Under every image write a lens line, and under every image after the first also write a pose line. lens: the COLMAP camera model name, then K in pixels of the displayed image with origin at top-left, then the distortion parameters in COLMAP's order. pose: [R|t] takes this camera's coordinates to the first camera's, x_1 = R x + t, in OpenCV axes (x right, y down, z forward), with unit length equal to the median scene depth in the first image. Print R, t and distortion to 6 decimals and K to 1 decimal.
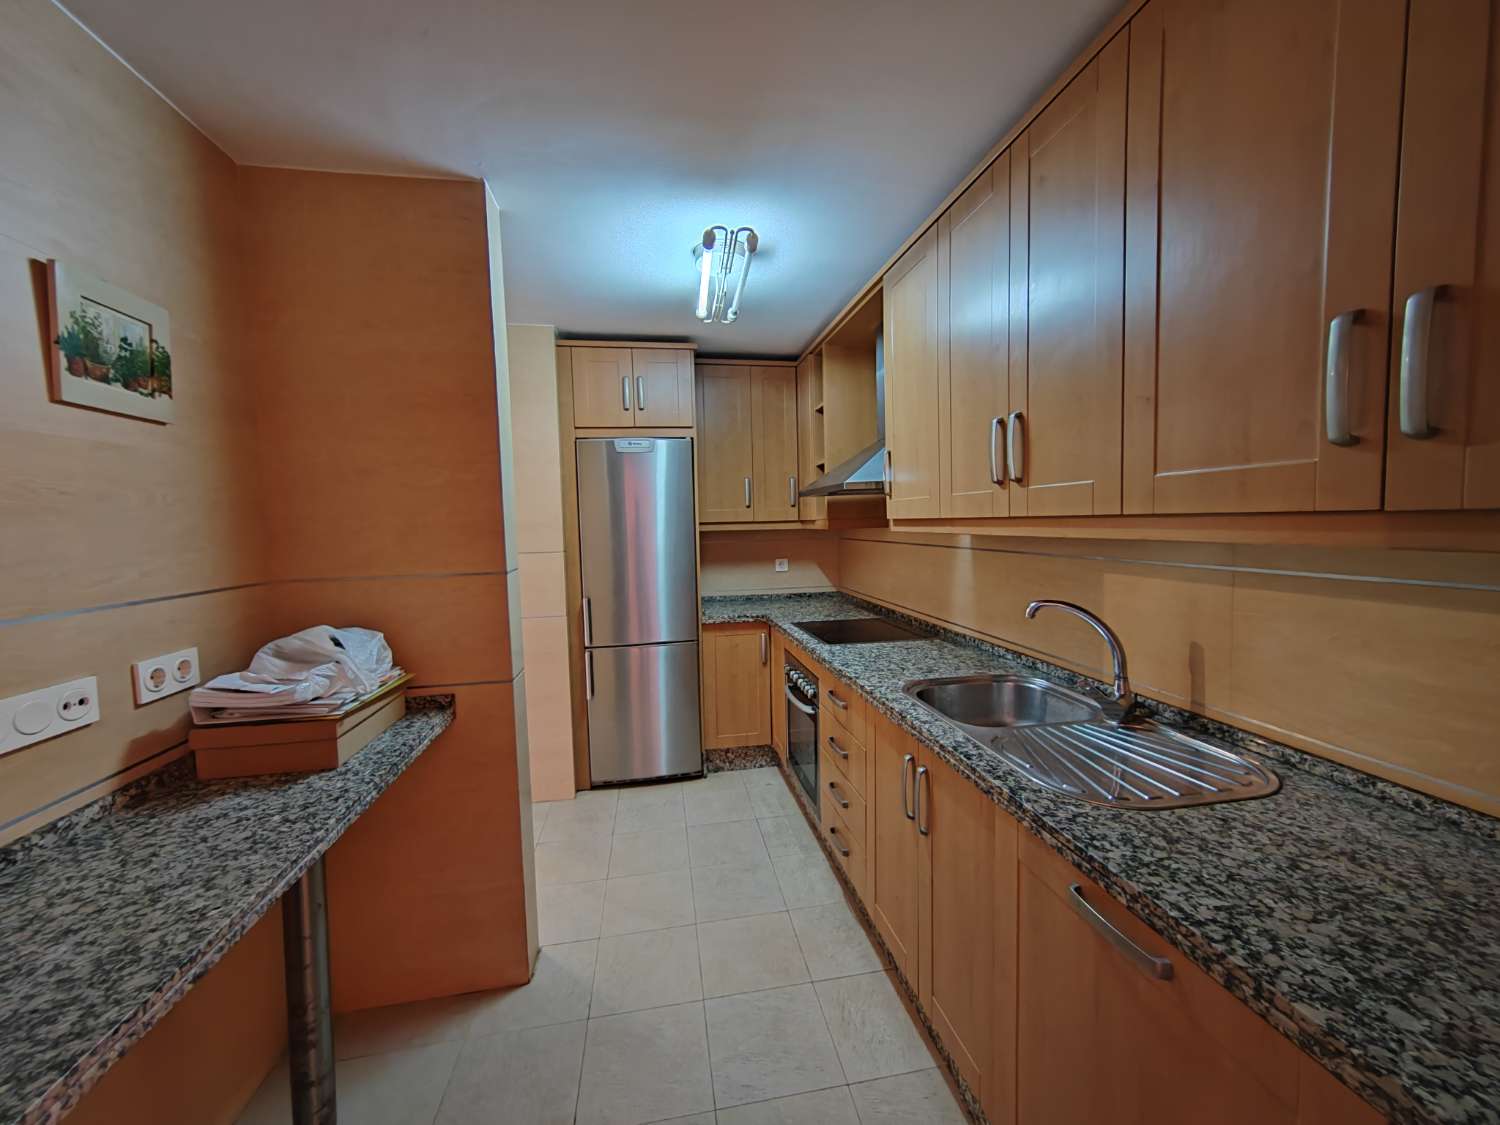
lens RADIAL K [[575.0, 0, 753.2], [0, 575.0, 559.4], [0, 0, 1]] dist [0.003024, 0.000165]
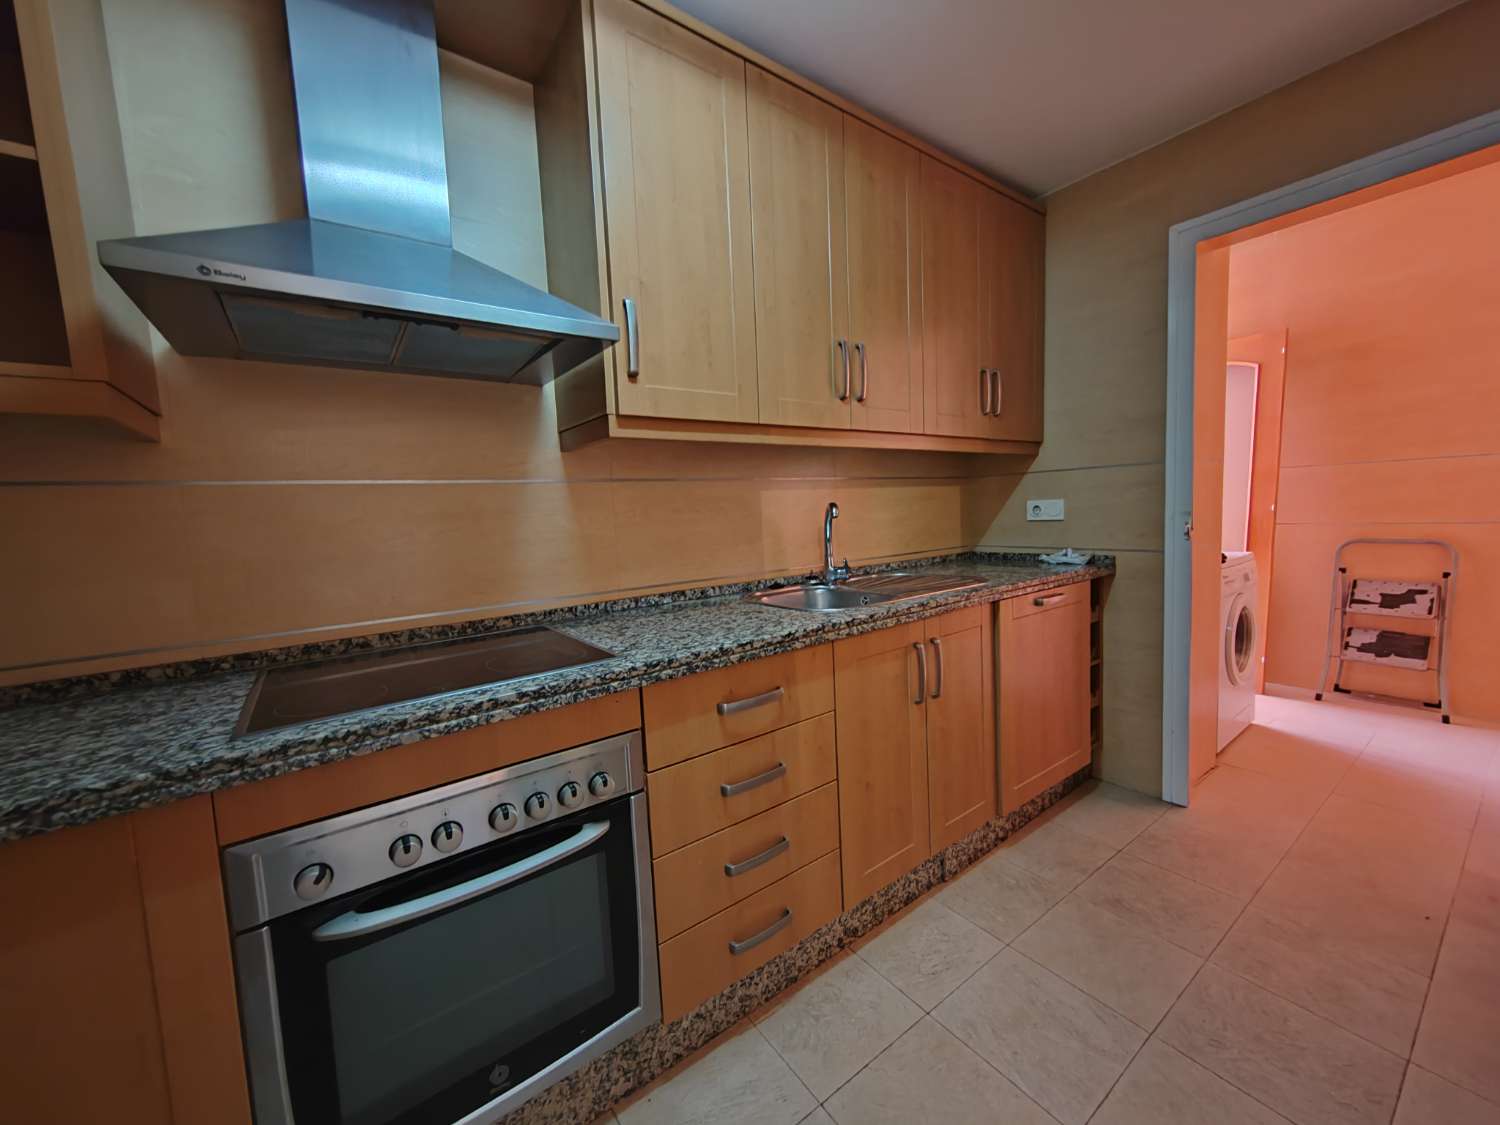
lens RADIAL K [[575.0, 0, 753.2], [0, 575.0, 559.4], [0, 0, 1]] dist [0.003024, 0.000165]
pose [[-0.441976, -0.020508, 0.896792, -0.385405], [0.121115, 0.989220, 0.082312, 0.050561], [-0.888813, 0.144995, -0.434727, 1.234448]]
